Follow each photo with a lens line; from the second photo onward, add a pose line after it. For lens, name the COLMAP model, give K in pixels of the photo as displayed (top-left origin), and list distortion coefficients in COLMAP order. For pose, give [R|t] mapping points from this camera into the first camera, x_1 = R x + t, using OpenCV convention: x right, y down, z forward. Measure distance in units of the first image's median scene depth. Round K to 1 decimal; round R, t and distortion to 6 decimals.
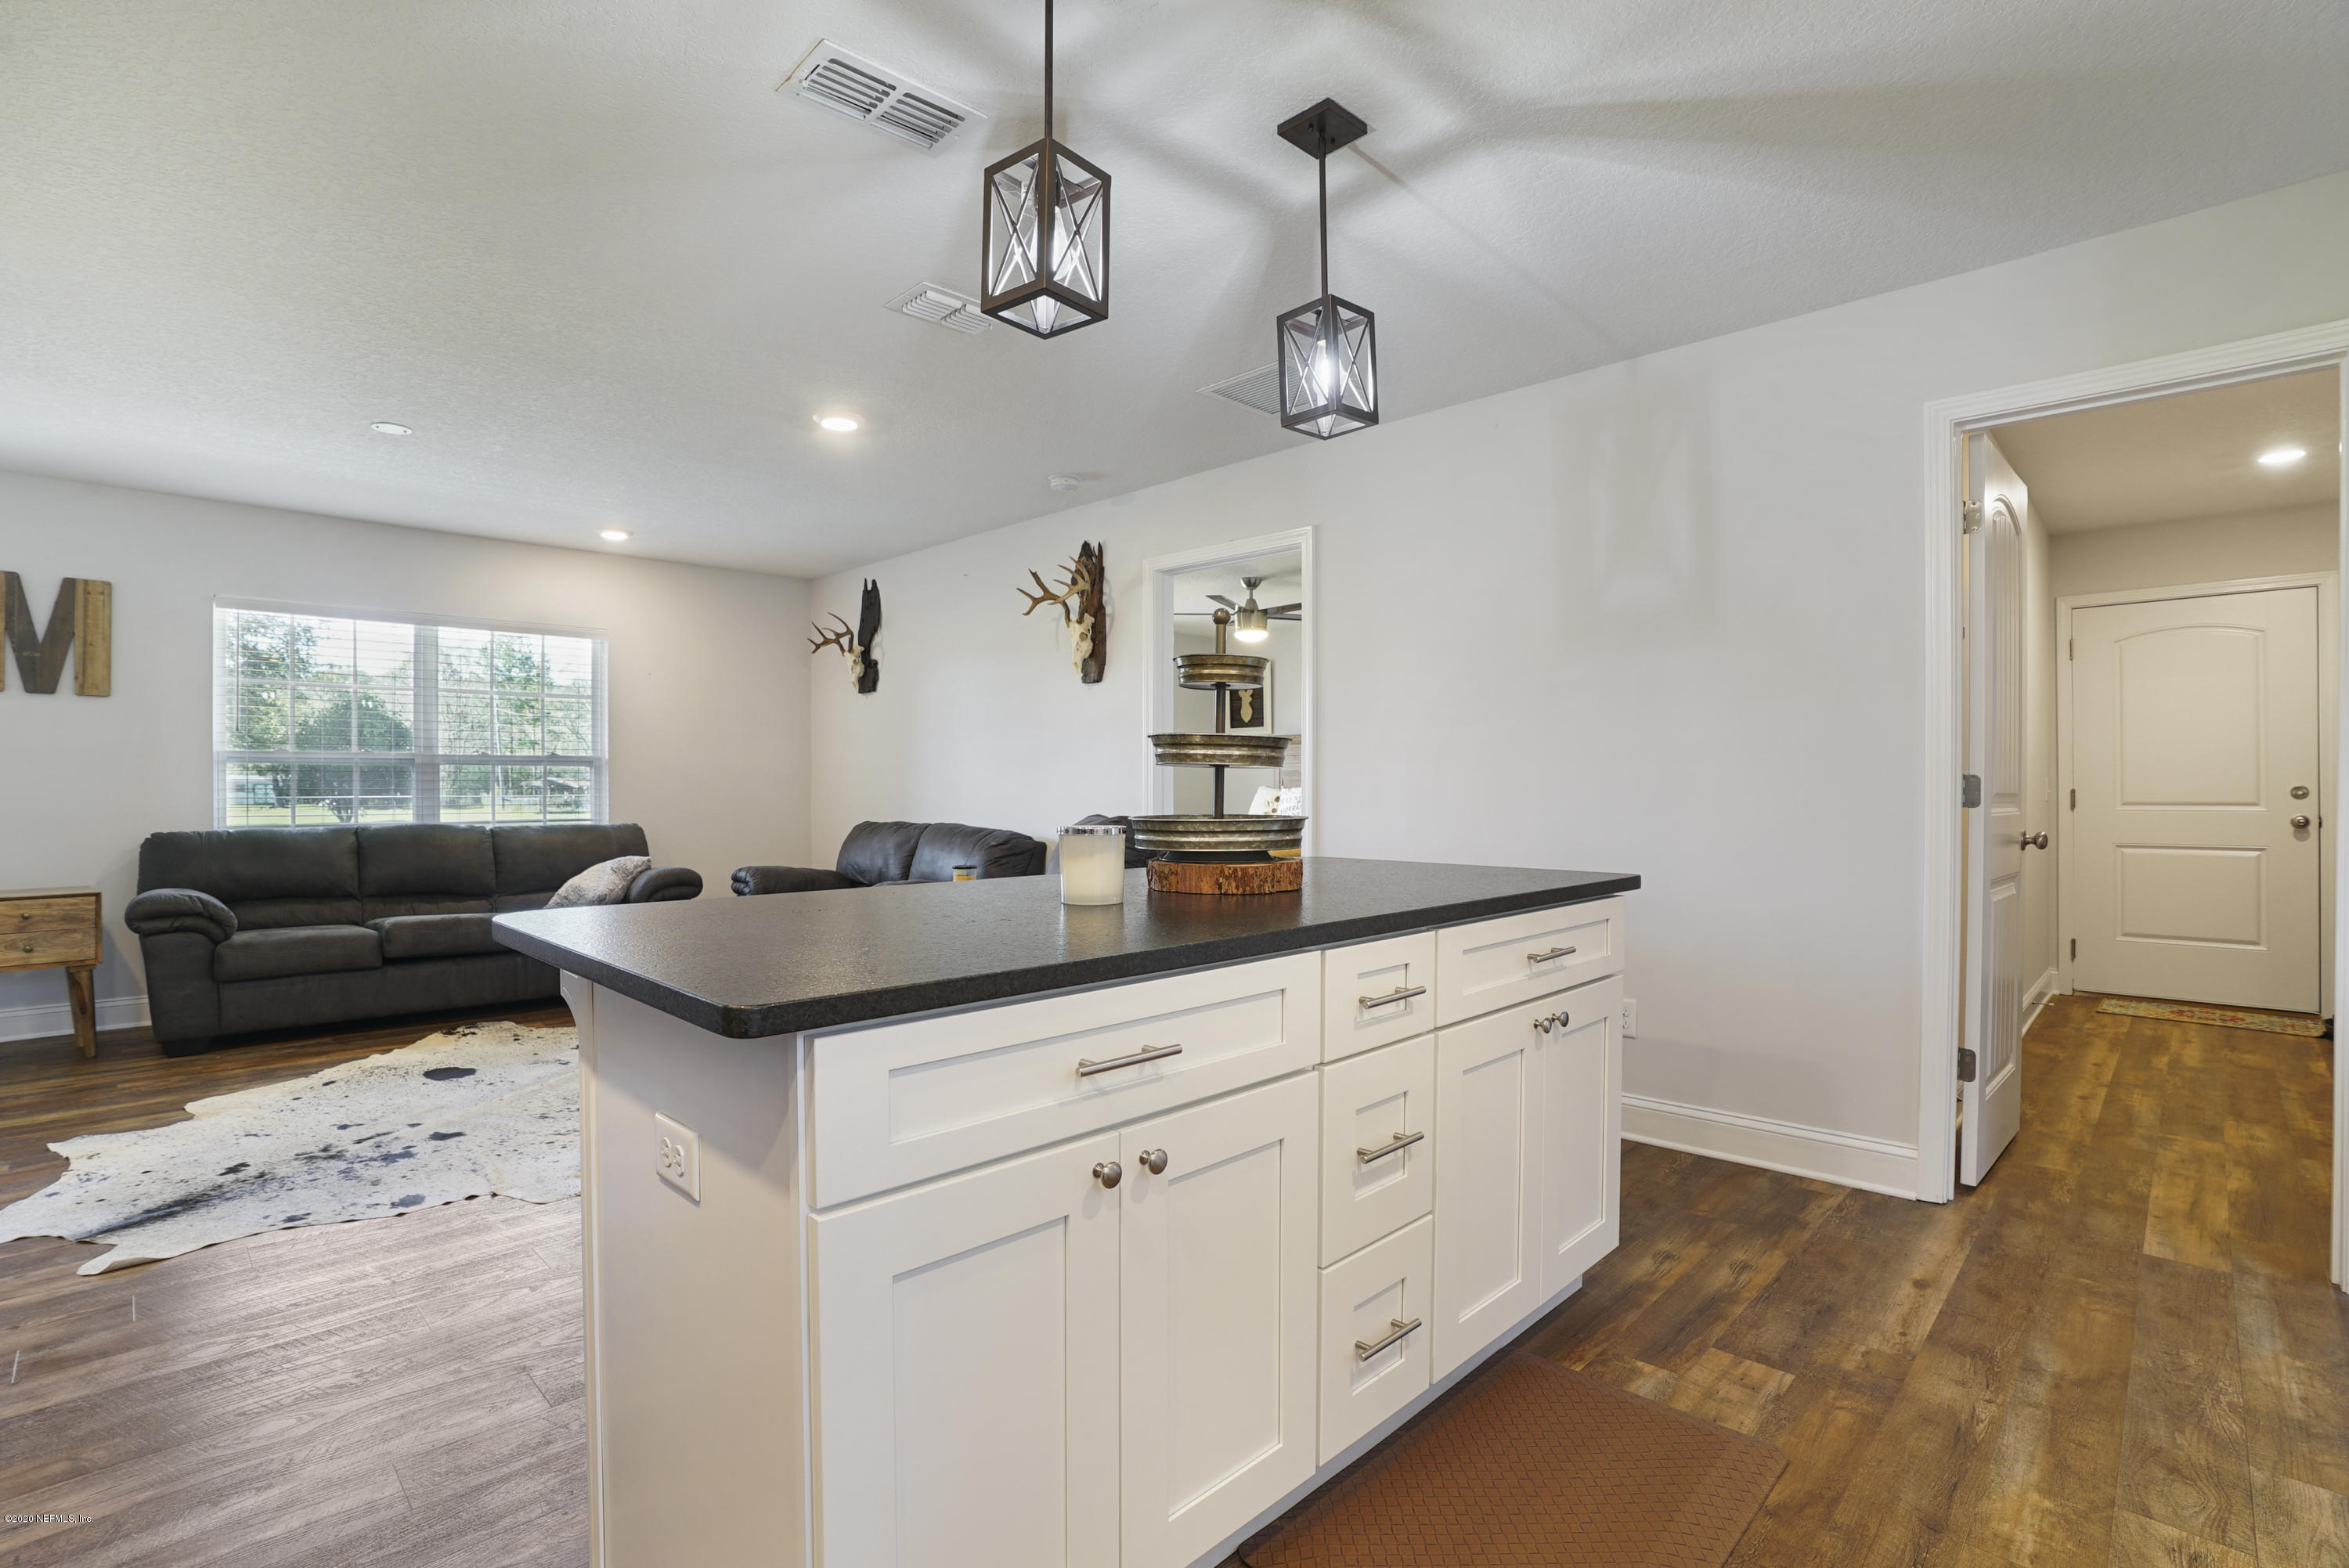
lens RADIAL K [[1123.6, 0, 1177.6], [0, 1123.6, 776.6], [0, 0, 1]] dist [-0.096078, 0.049551]
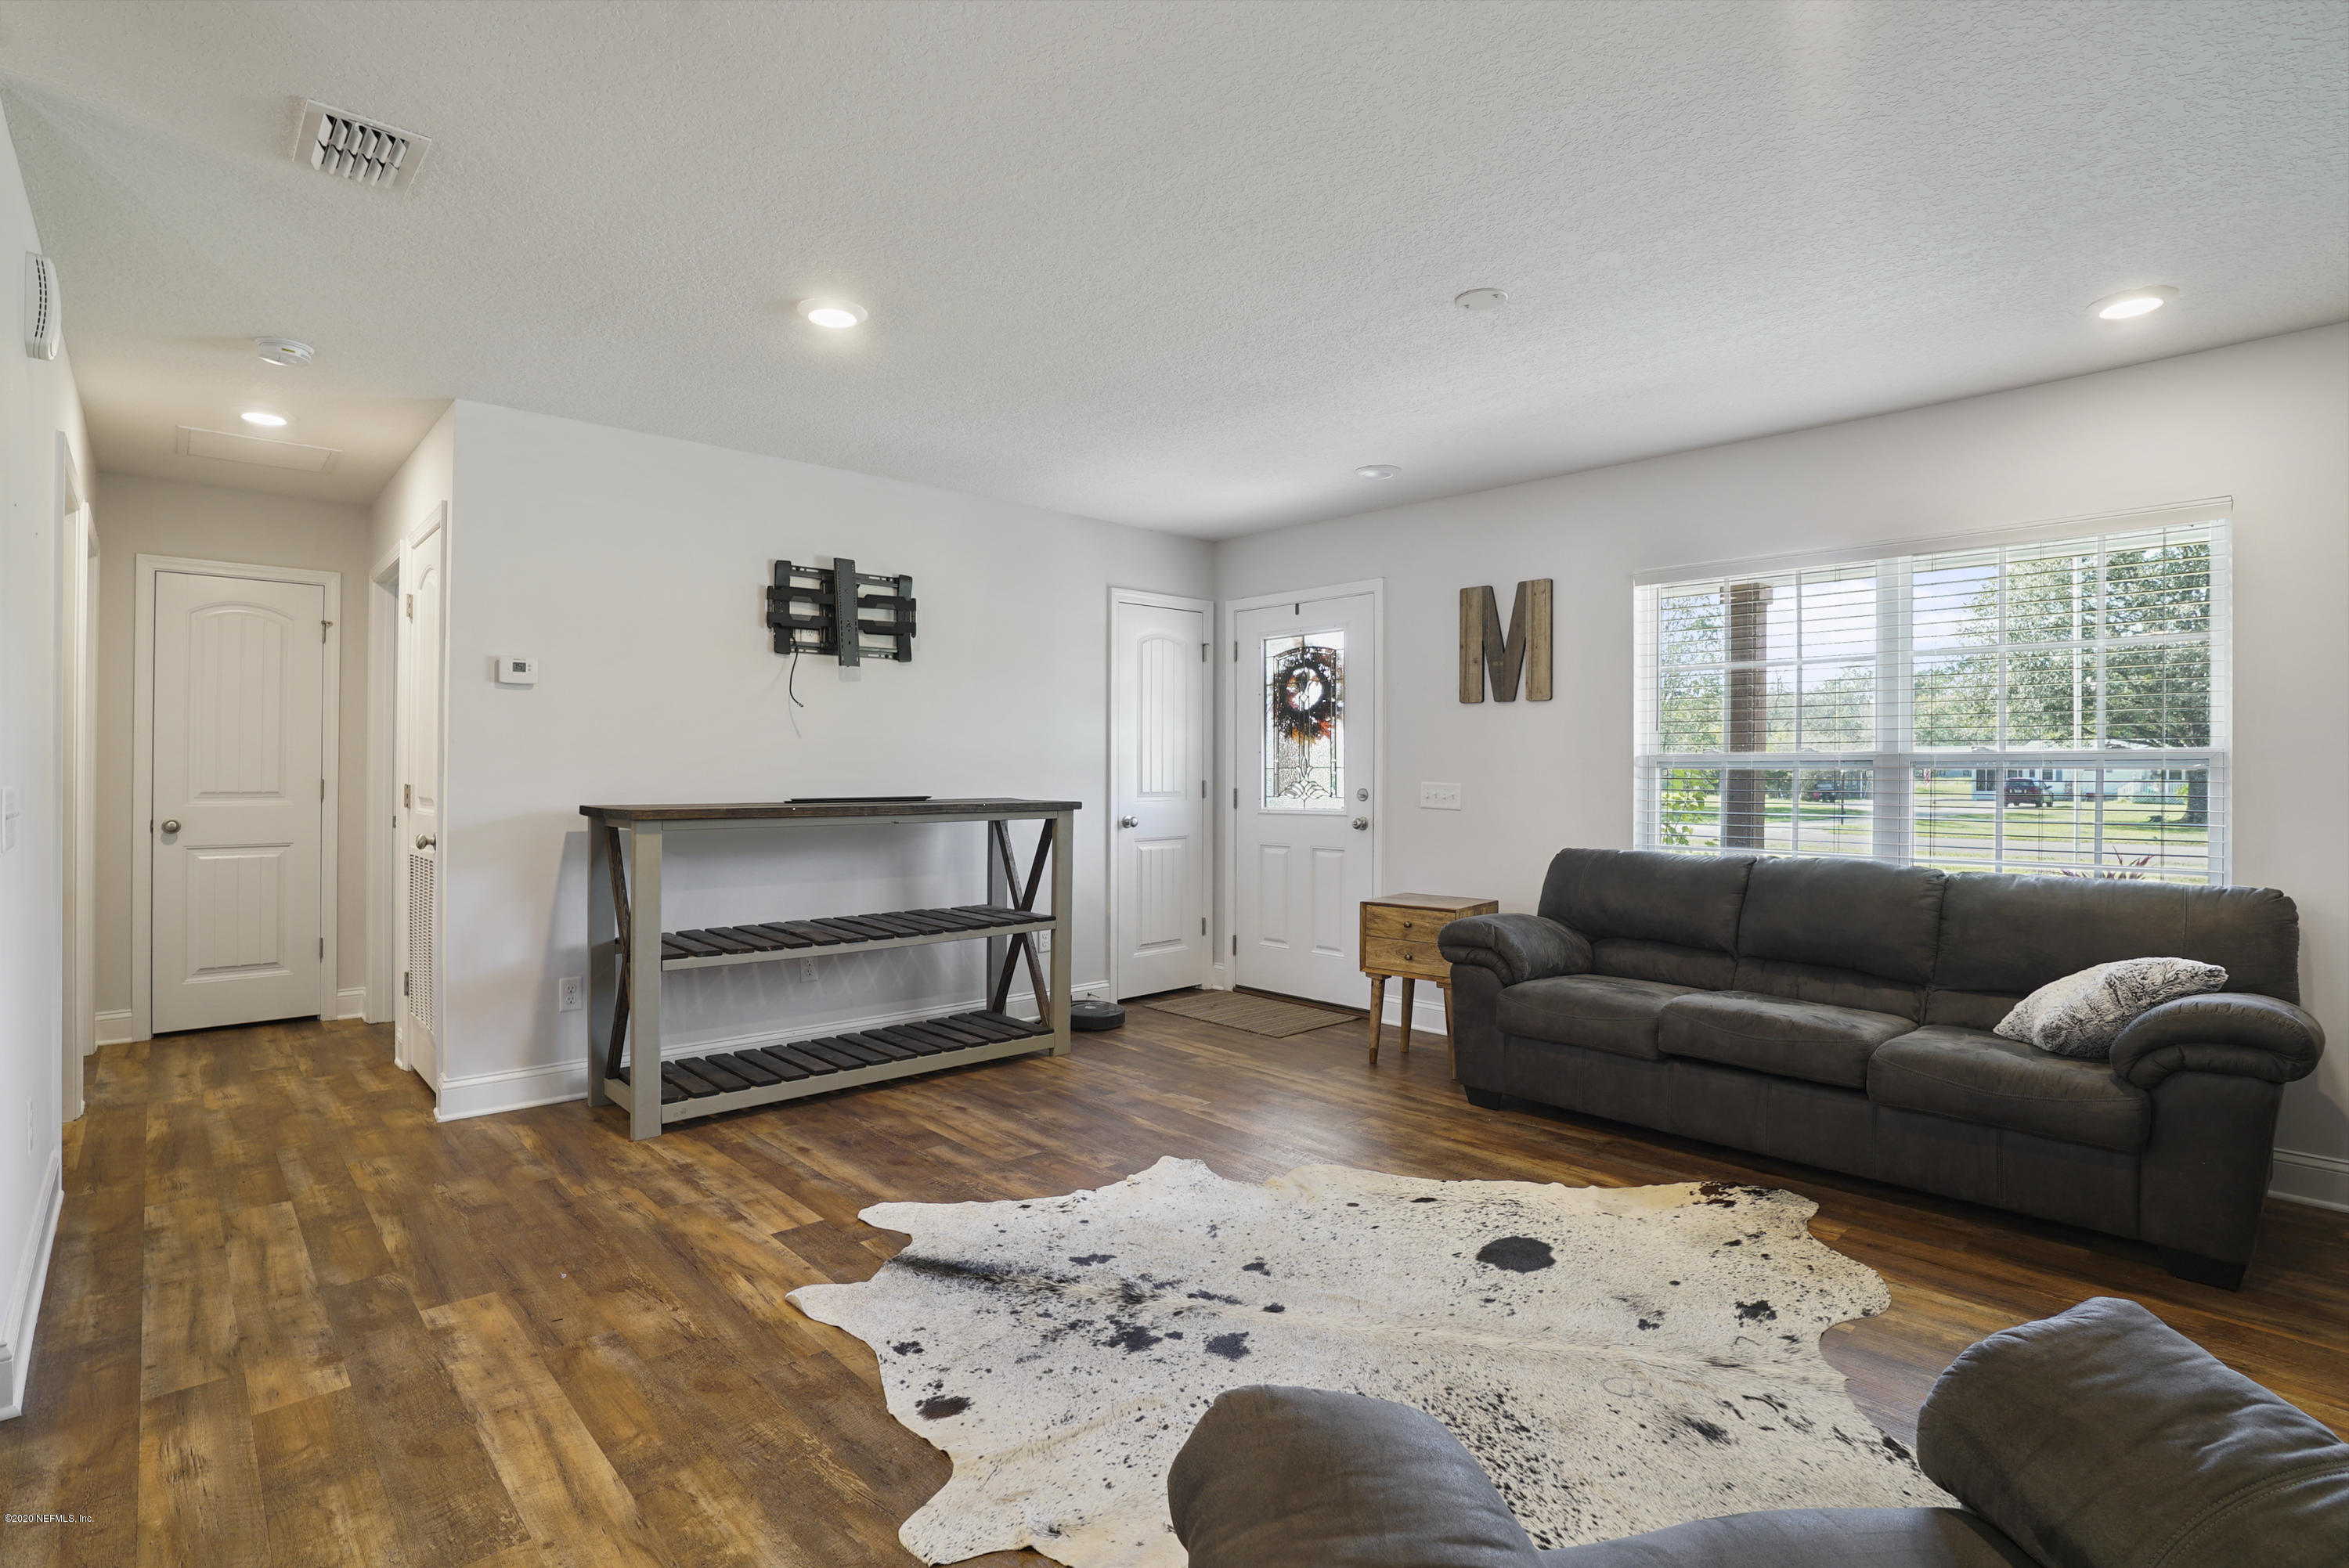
lens RADIAL K [[1123.6, 0, 1177.6], [0, 1123.6, 776.6], [0, 0, 1]] dist [-0.096078, 0.049551]
pose [[-0.053808, 0.005147, -0.998538, -0.007309], [0.002879, 0.999983, 0.004999, -0.020411], [0.998547, -0.002605, -0.053821, 1.046976]]
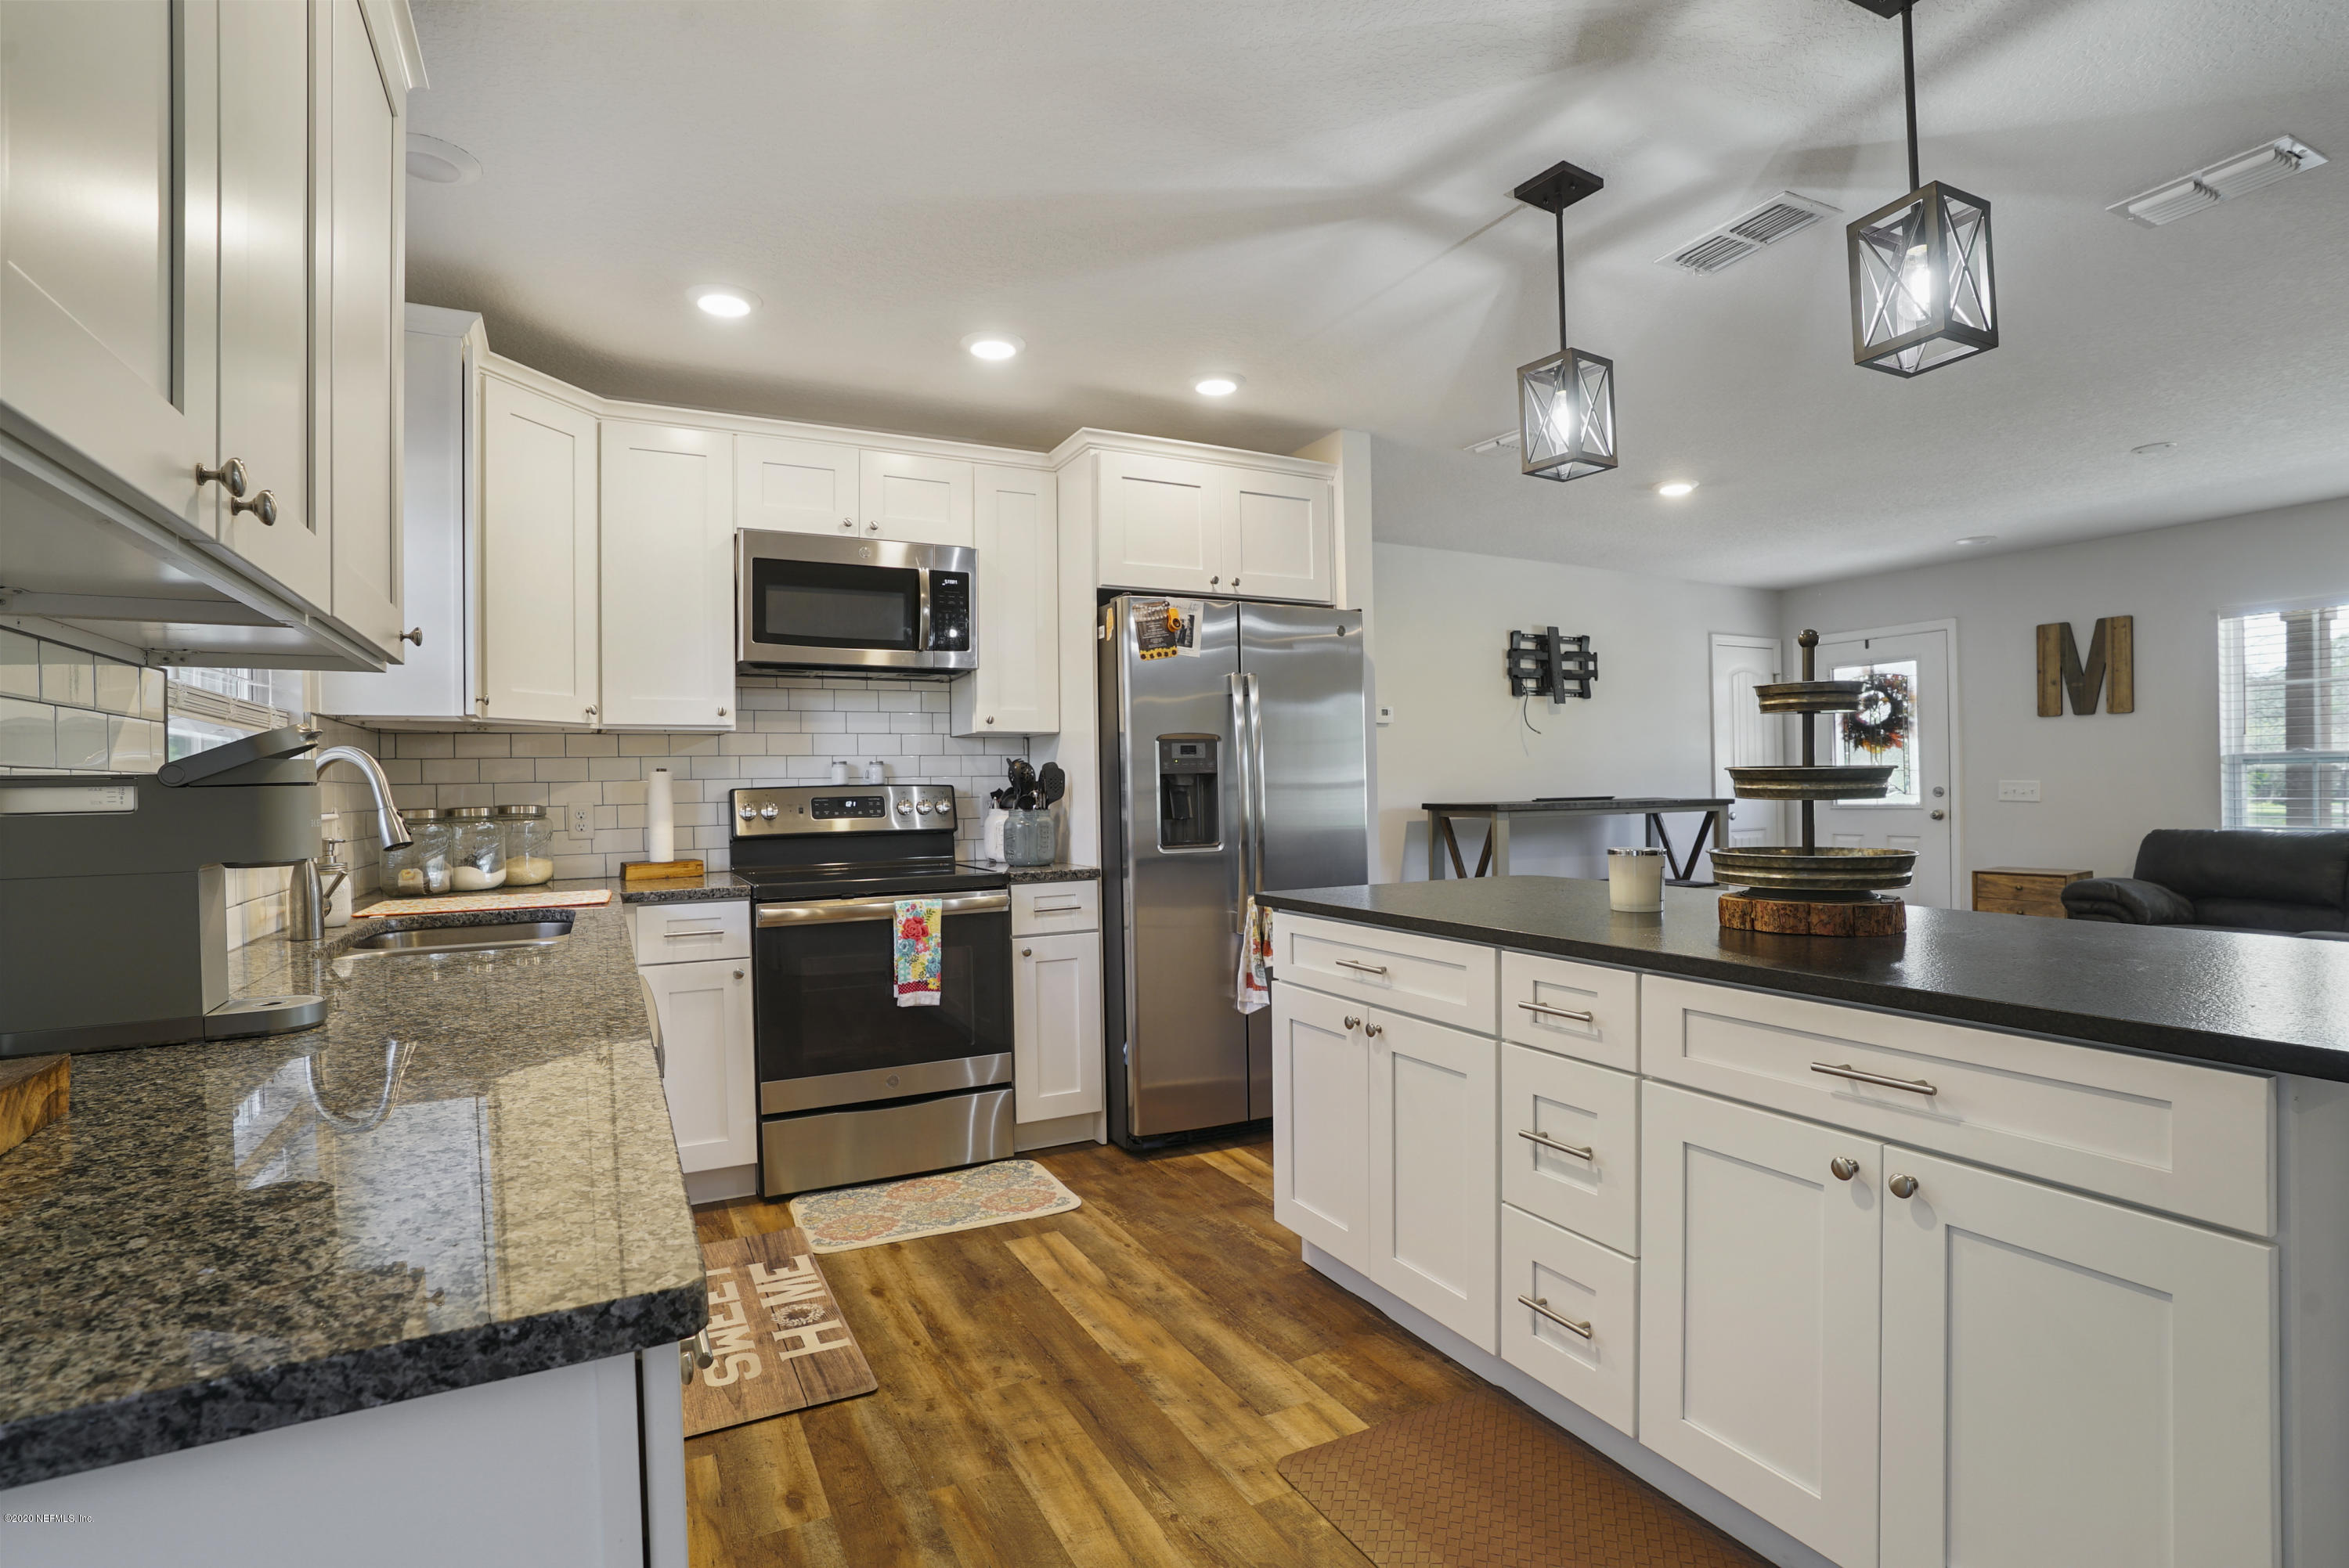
lens RADIAL K [[1151.7, 0, 1185.3], [0, 1151.7, 787.3], [0, 0, 1]] dist [-0.002211, 0.000322]
pose [[-0.272605, 0.004949, -0.962113, 0.727627], [0.019060, 0.999818, -0.000257, -0.017763], [0.961937, -0.018408, -0.272649, 0.493734]]
